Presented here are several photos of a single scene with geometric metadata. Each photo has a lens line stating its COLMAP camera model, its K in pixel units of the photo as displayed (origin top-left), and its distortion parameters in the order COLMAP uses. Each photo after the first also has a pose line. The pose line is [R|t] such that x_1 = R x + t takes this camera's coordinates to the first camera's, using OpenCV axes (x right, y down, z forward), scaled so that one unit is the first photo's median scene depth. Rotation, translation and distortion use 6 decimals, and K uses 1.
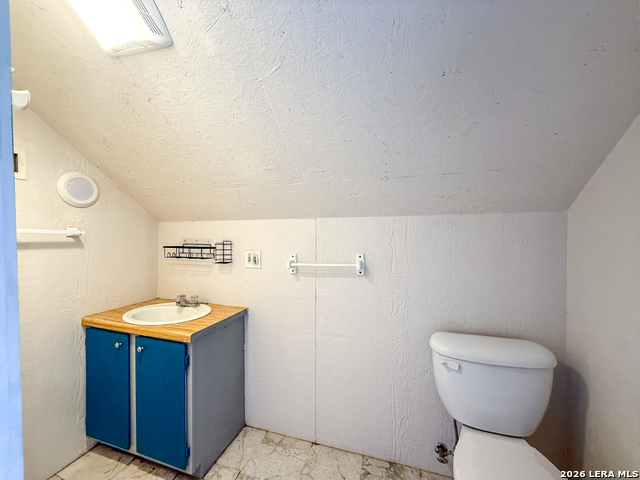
lens RADIAL K [[254.7, 0, 320.5], [0, 254.7, 238.9], [0, 0, 1]] dist [0.001644, -0.001249]
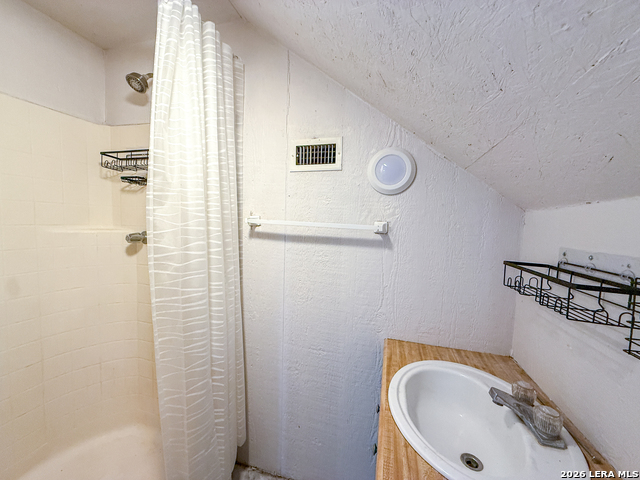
lens RADIAL K [[254.7, 0, 320.4], [0, 254.7, 239.7], [0, 0, 1]] dist [0.001644, -0.001249]
pose [[0.034401, 0.054071, -0.997944, -0.194055], [-0.052816, 0.997238, 0.052212, -0.019968], [0.998012, 0.050911, 0.037162, 0.775128]]
